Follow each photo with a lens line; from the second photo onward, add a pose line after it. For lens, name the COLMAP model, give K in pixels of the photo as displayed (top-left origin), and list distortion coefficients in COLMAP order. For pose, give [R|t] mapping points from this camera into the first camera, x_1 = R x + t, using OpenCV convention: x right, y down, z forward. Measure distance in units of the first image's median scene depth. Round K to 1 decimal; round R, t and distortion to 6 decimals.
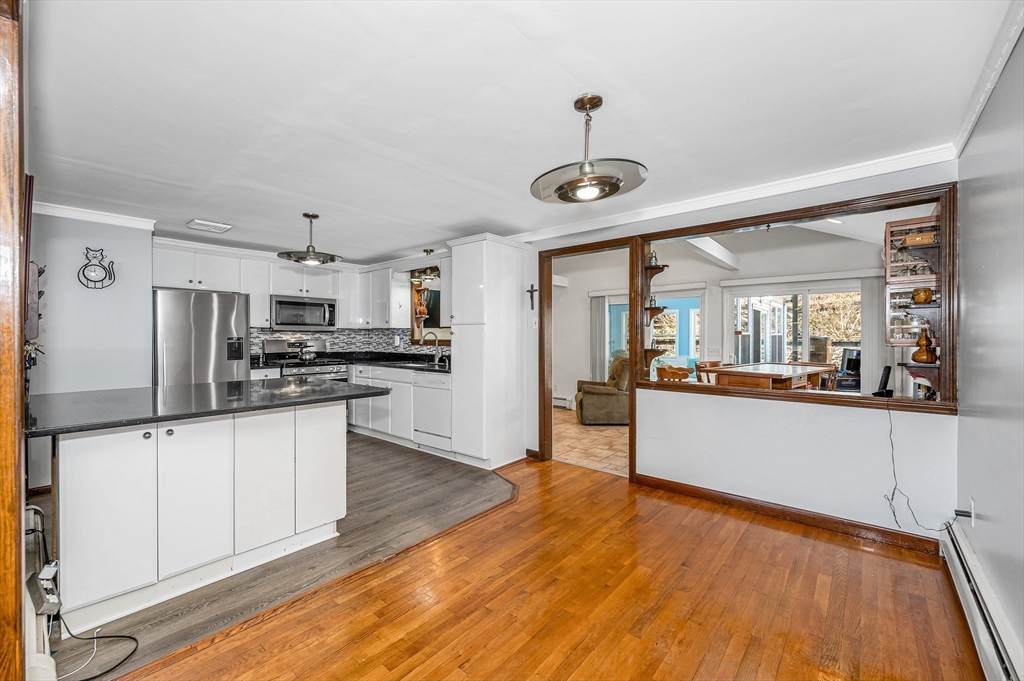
lens RADIAL K [[417.6, 0, 508.1], [0, 417.6, 338.3], [0, 0, 1]] dist [0.000874, 0.000837]
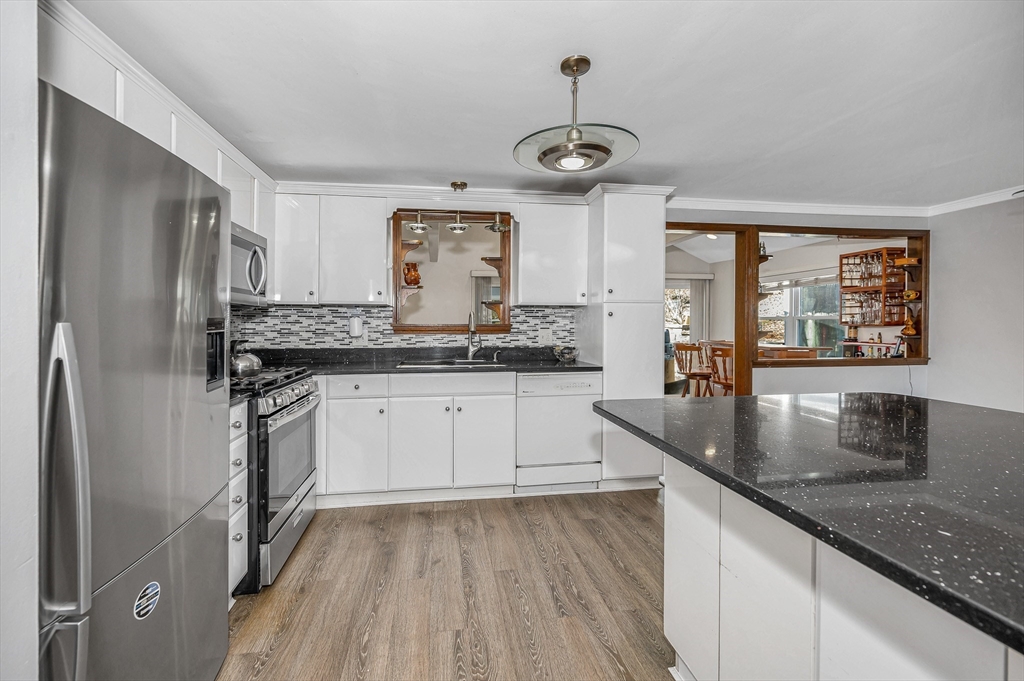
lens RADIAL K [[438.1, 0, 483.7], [0, 438.1, 327.2], [0, 0, 1]] dist [-0.001220, -0.000770]
pose [[0.652010, -0.007300, 0.758175, -0.809981], [0.004539, 0.999973, 0.005725, 0.004963], [-0.758197, -0.000291, 0.652026, 0.649205]]
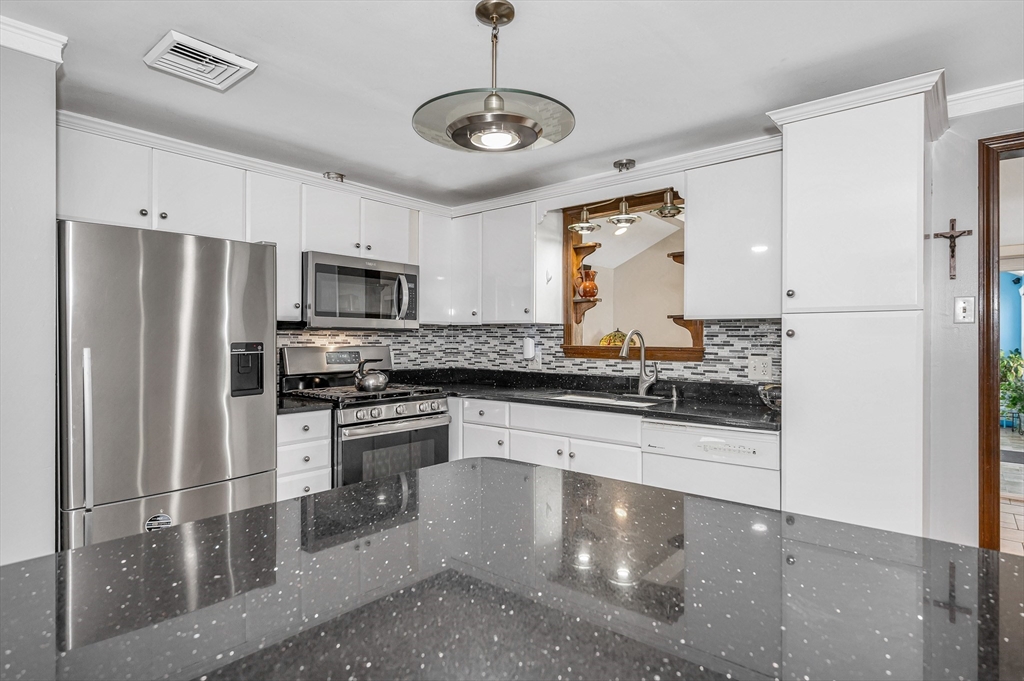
lens RADIAL K [[546.0, 0, 512.3], [0, 546.0, 338.7], [0, 0, 1]] dist [-0.005715, -0.000779]
pose [[0.999960, 0.002311, 0.008603, -0.392316], [-0.002267, 0.999984, -0.005099, -0.003294], [-0.008615, 0.005079, 0.999950, 0.446849]]
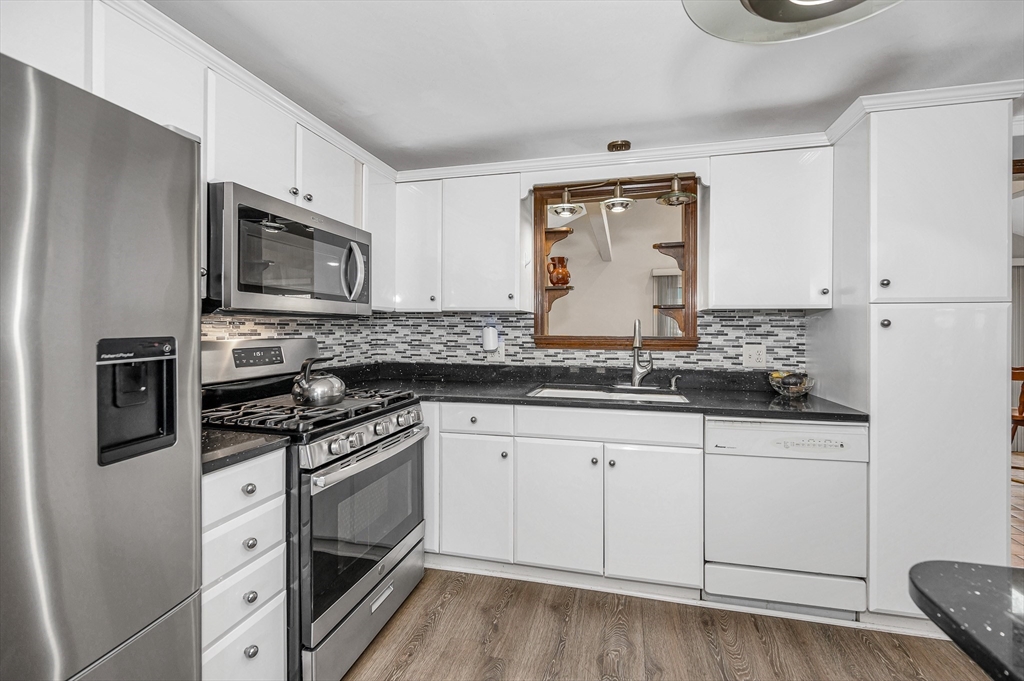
lens RADIAL K [[417.6, 0, 517.3], [0, 417.6, 324.9], [0, 0, 1]] dist [0.000874, 0.000837]
pose [[0.882636, 0.005434, 0.470026, -0.613379], [0.000113, 0.999931, -0.011772, -0.005525], [-0.470058, 0.010443, 0.882574, 0.778875]]
